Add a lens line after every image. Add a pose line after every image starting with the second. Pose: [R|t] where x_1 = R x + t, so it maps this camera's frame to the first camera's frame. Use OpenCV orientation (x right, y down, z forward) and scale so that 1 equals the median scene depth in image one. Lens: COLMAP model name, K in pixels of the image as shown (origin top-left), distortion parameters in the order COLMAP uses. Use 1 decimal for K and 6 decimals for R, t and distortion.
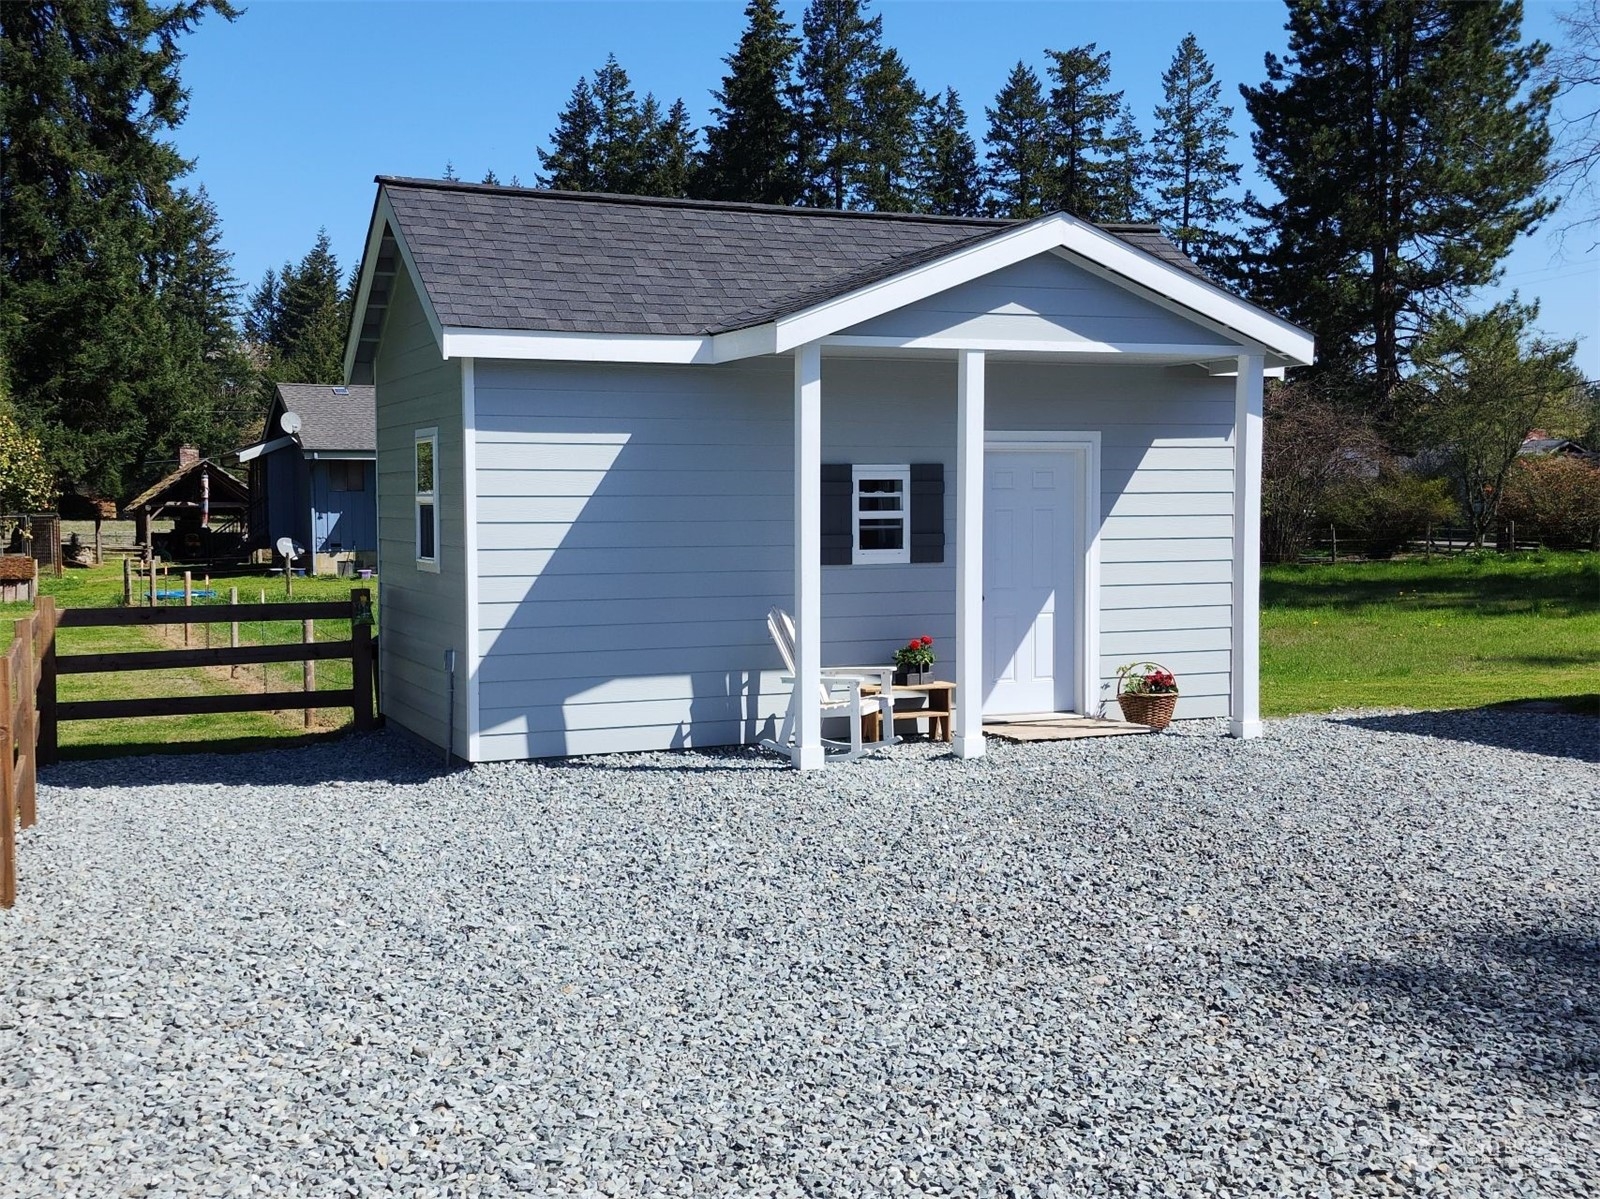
lens RADIAL K [[1811.9, 0, 800.0], [0, 1811.9, 599.5], [0, 0, 1]] dist [0.119730, -0.316050]
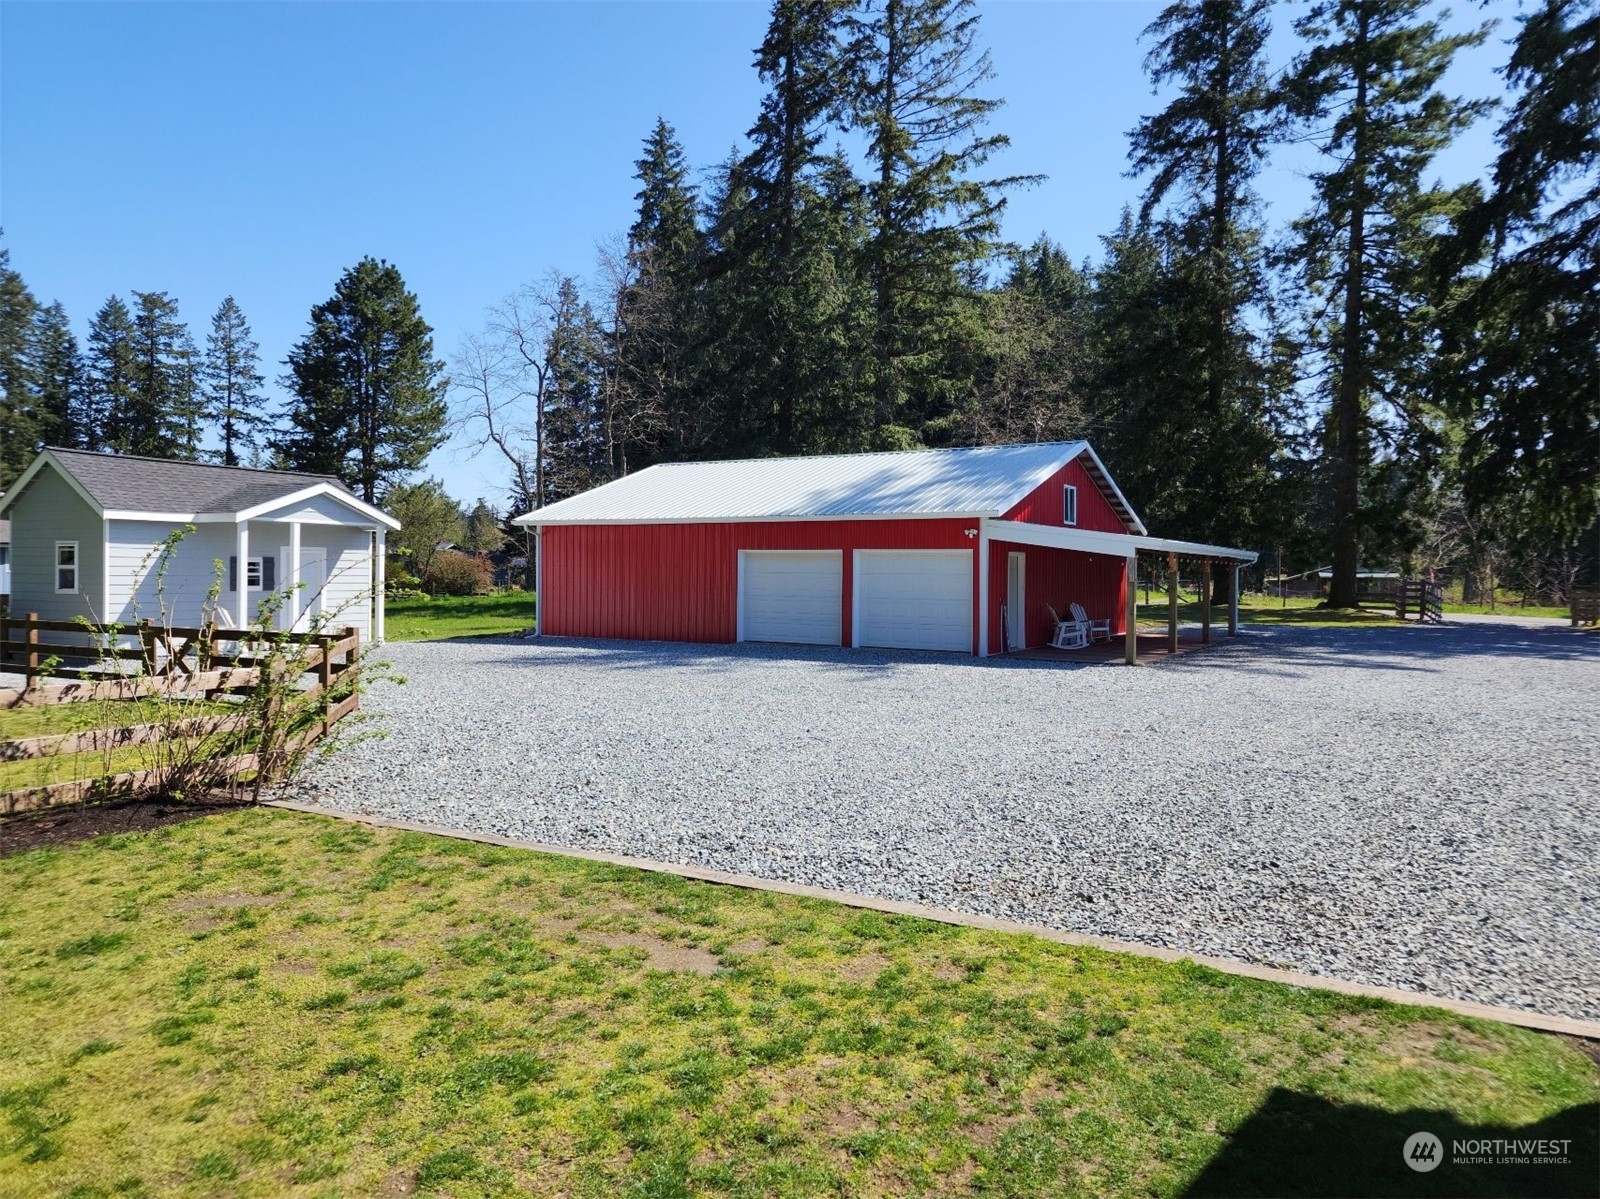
lens RADIAL K [[1083.5, 0, 800.0], [0, 1083.5, 599.5], [0, 0, 1]] dist [0.039297, -0.033788]
pose [[0.758283, -0.006291, 0.651895, -0.108680], [0.025602, 0.999469, -0.020134, 0.013084], [-0.651422, 0.031957, 0.758042, -0.228949]]
